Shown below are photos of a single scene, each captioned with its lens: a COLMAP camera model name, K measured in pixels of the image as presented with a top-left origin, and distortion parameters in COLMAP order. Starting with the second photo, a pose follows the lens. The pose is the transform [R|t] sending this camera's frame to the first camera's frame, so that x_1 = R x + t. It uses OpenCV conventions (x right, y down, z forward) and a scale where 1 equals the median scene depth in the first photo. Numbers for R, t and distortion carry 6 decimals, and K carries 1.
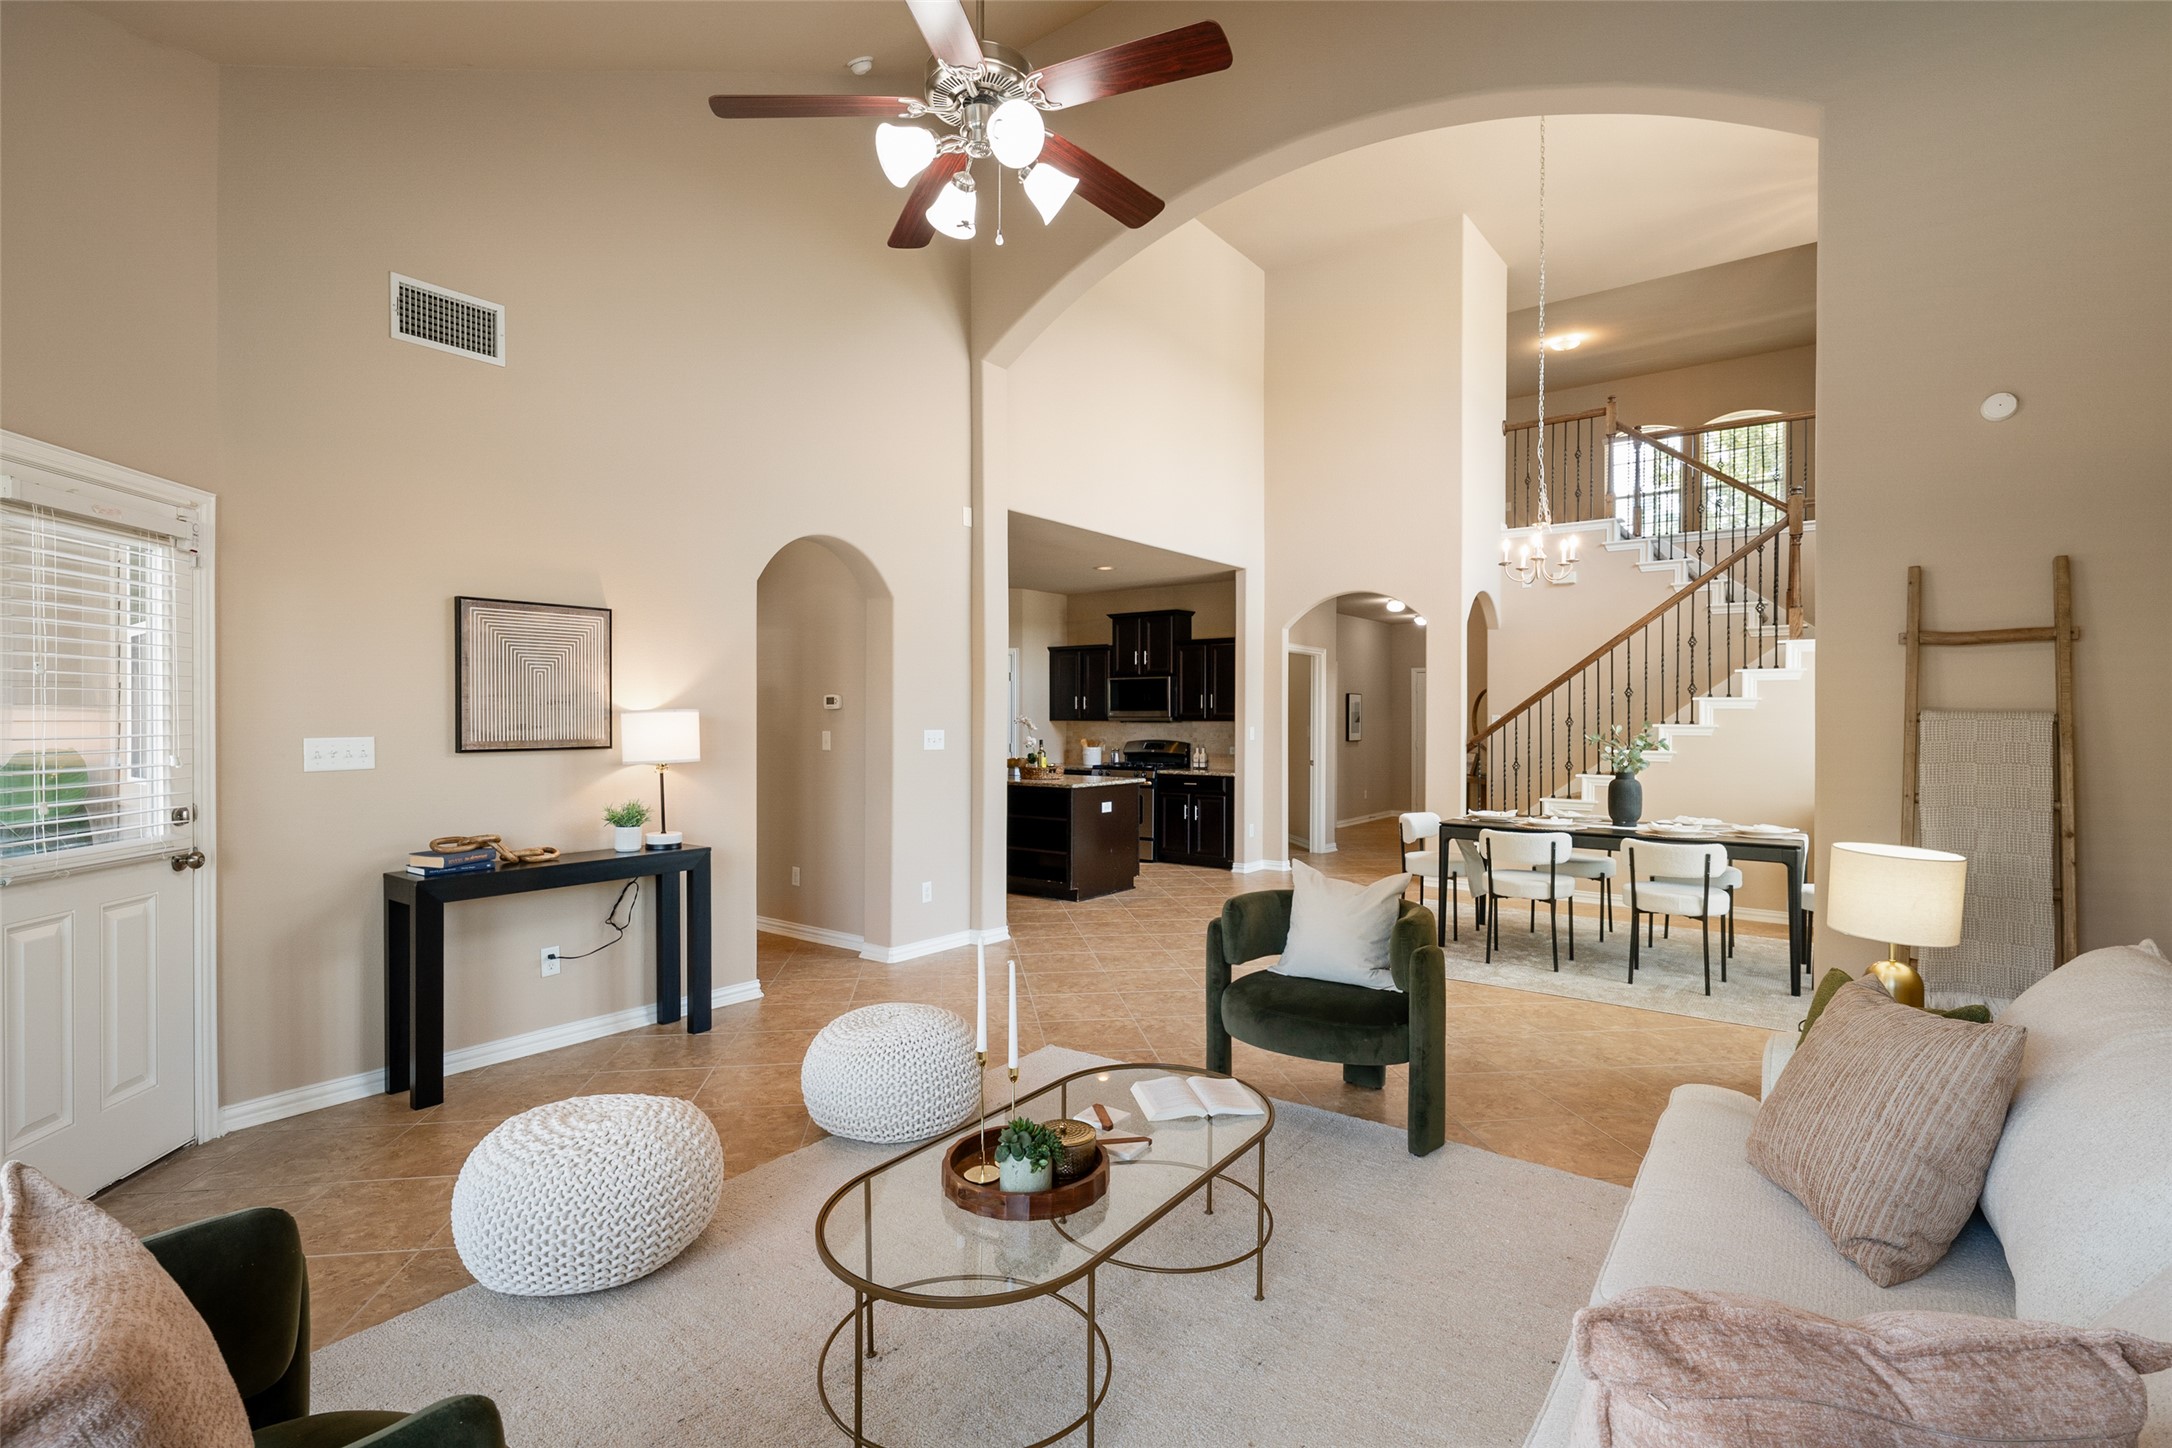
lens RADIAL K [[979.9, 0, 1103.6], [0, 979.9, 725.4], [0, 0, 1]] dist [-0.000126, 0.000002]
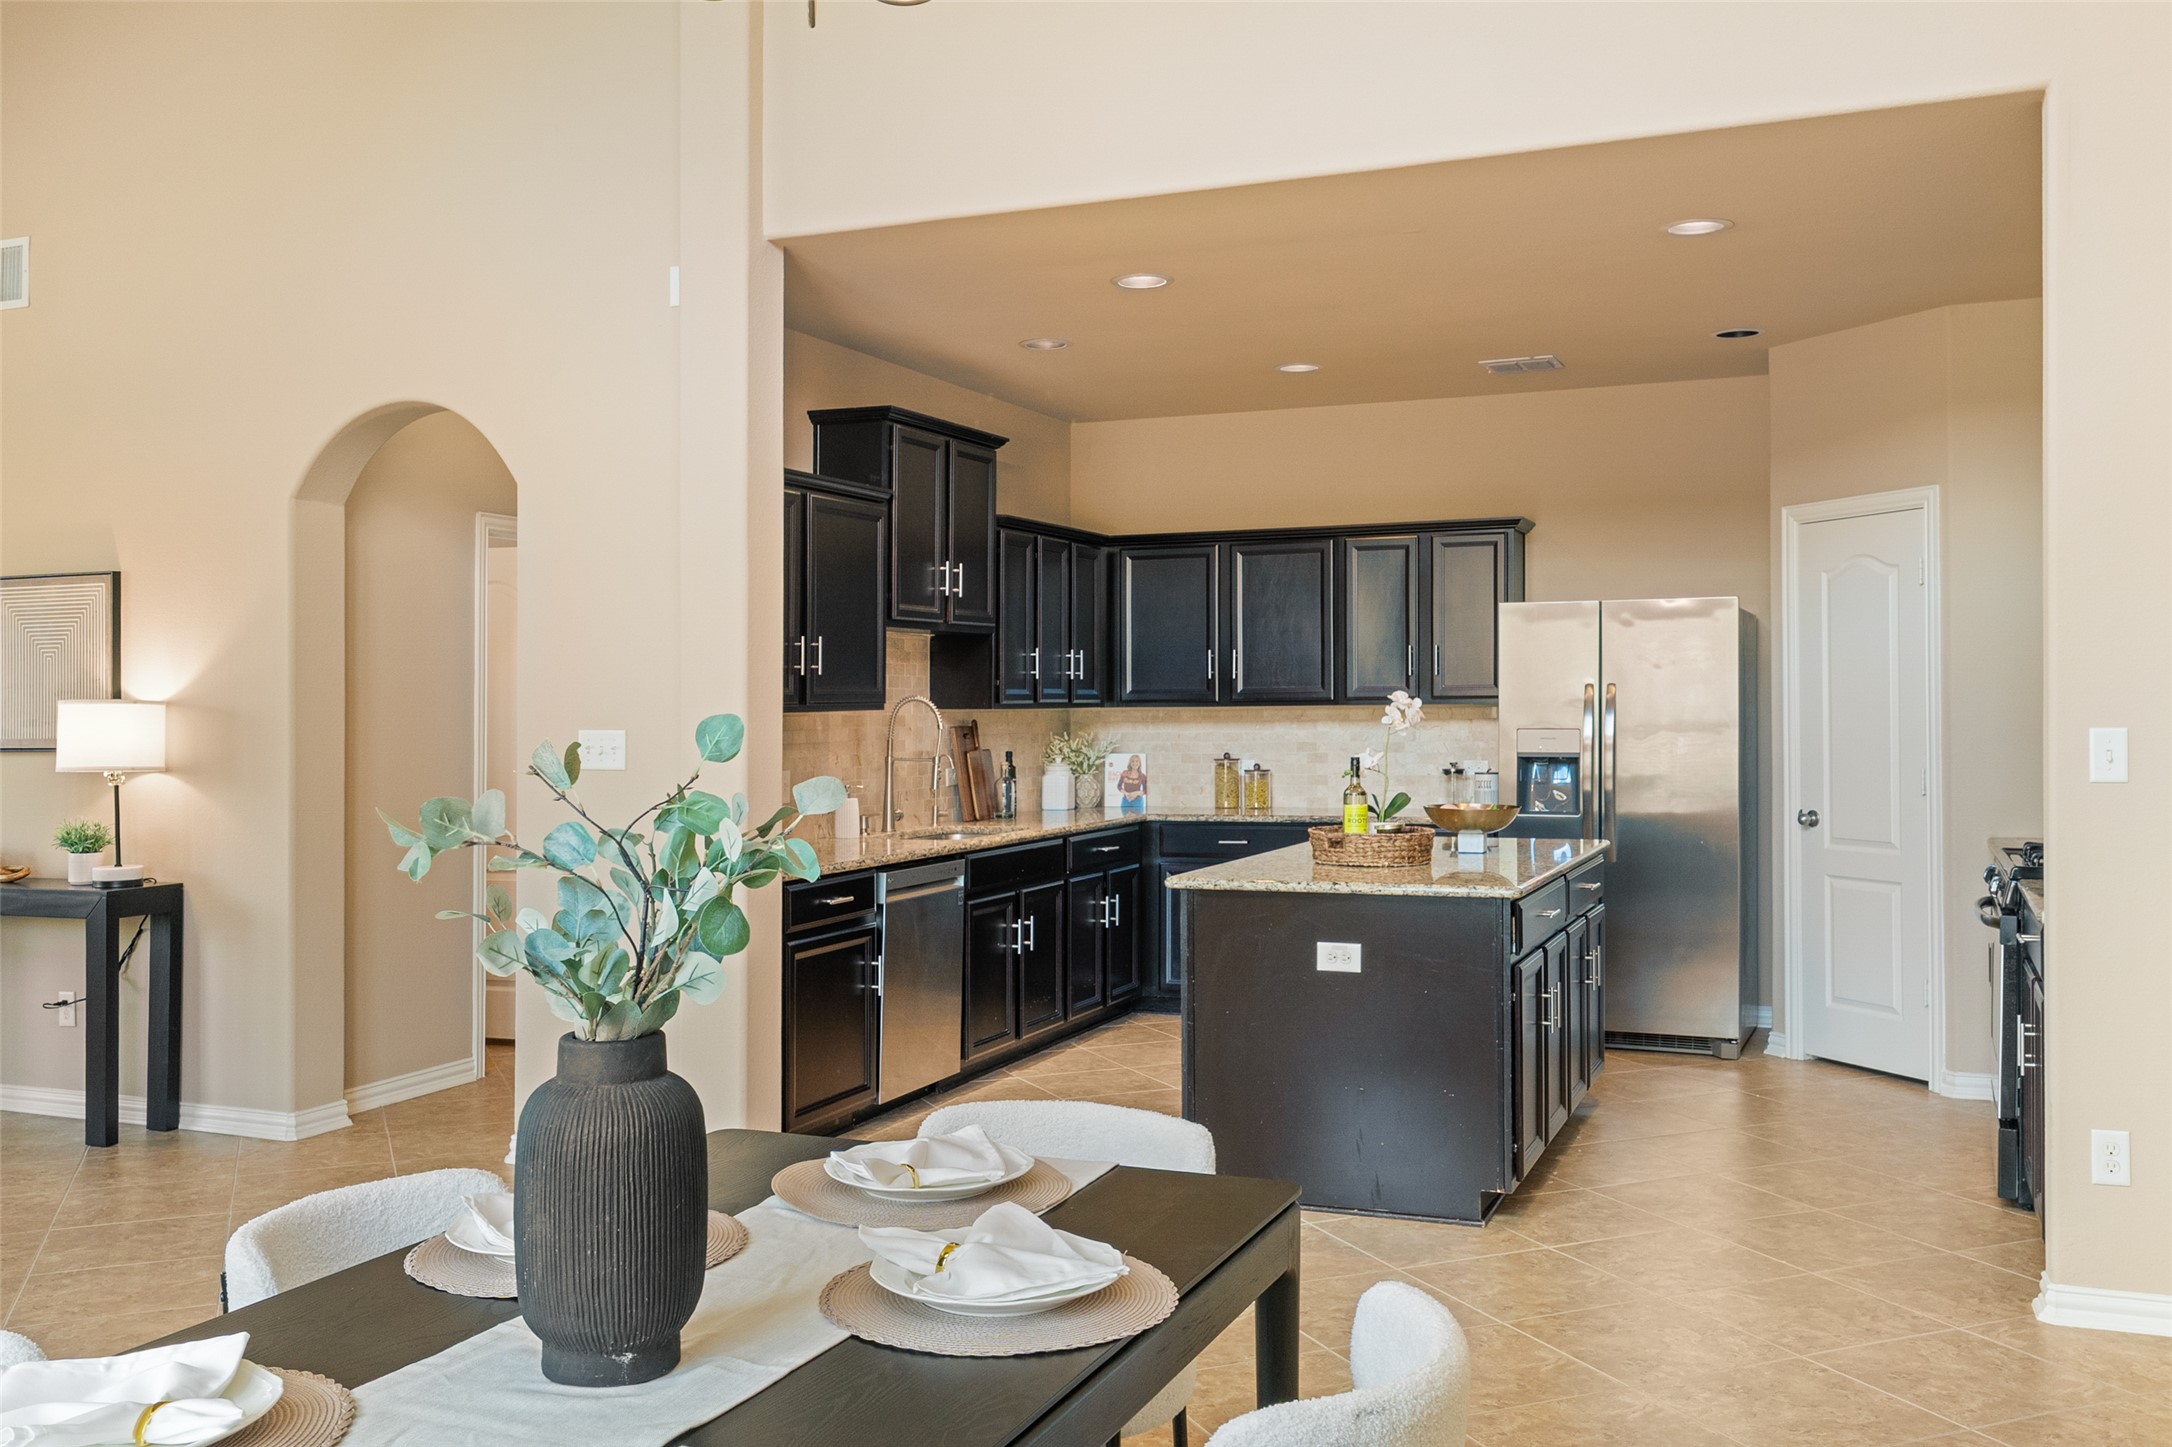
lens RADIAL K [[1934.7, 0, 1094.5], [0, 1934.7, 727.6], [0, 0, 1]] dist [-0.003501, -0.012210]
pose [[0.223088, 0.008427, -0.974762, 0.496658], [0.002136, 0.999956, 0.009134, -0.003022], [0.974796, -0.004120, 0.223061, 0.604040]]
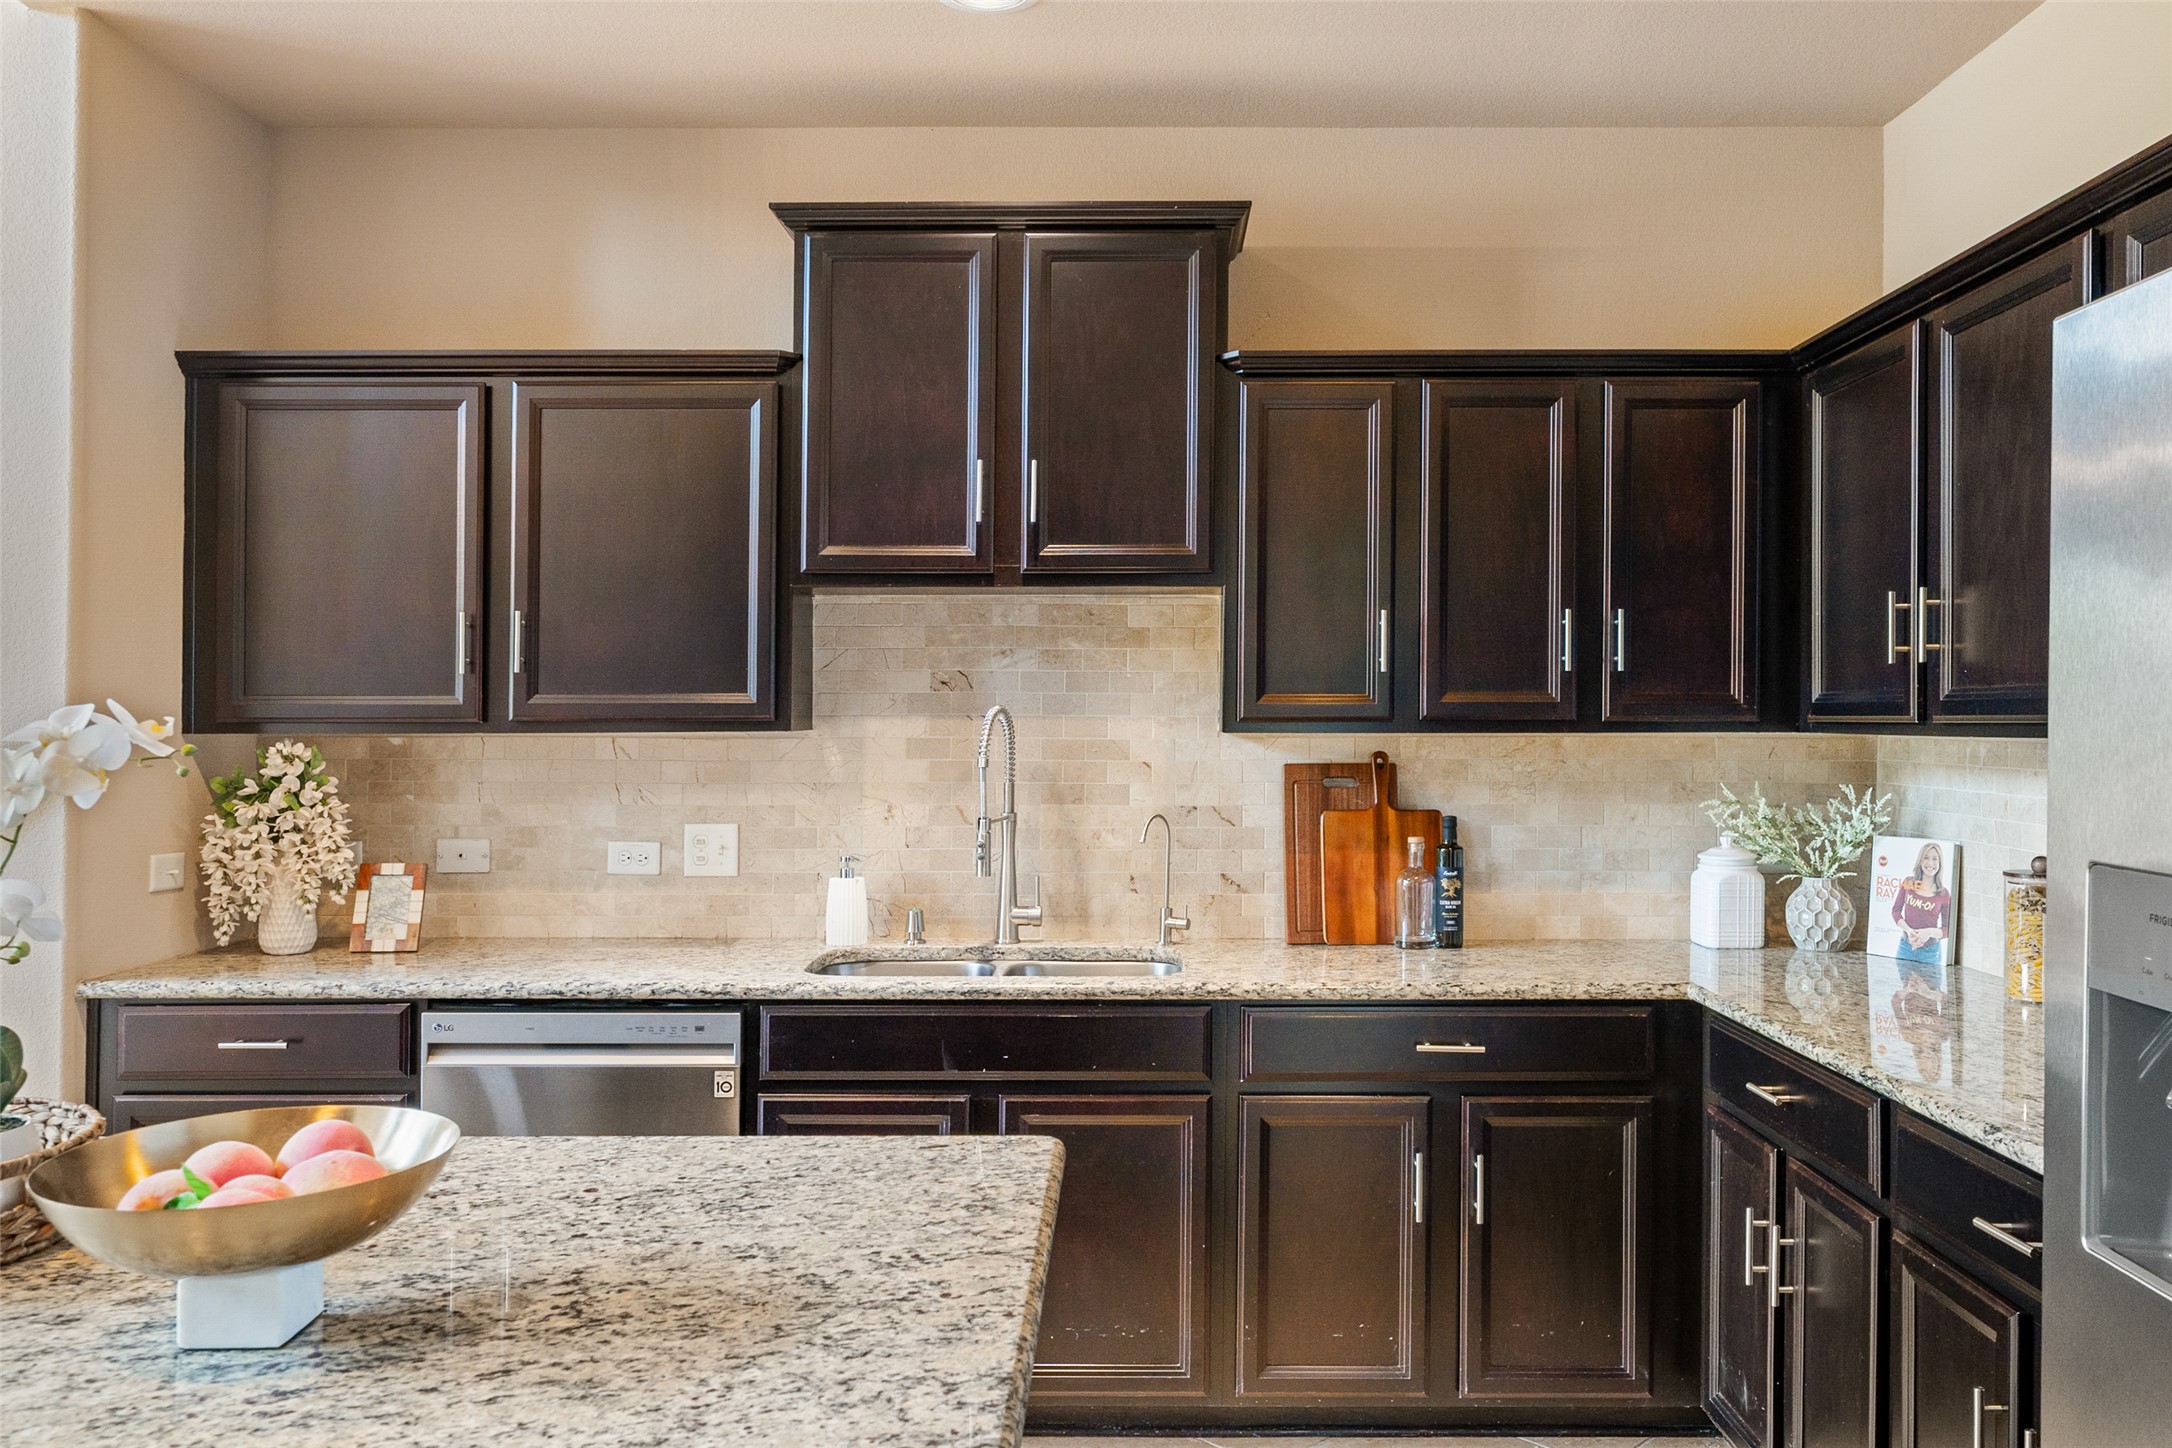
lens RADIAL K [[1591.3, 0, 1099.4], [0, 1591.3, 705.4], [0, 0, 1]] dist [0.006509, 0.002182]
pose [[-0.817454, -0.009823, -0.575910, -0.059221], [-0.005675, 0.999943, -0.009002, -0.005907], [0.575966, -0.004090, -0.817464, 0.992367]]
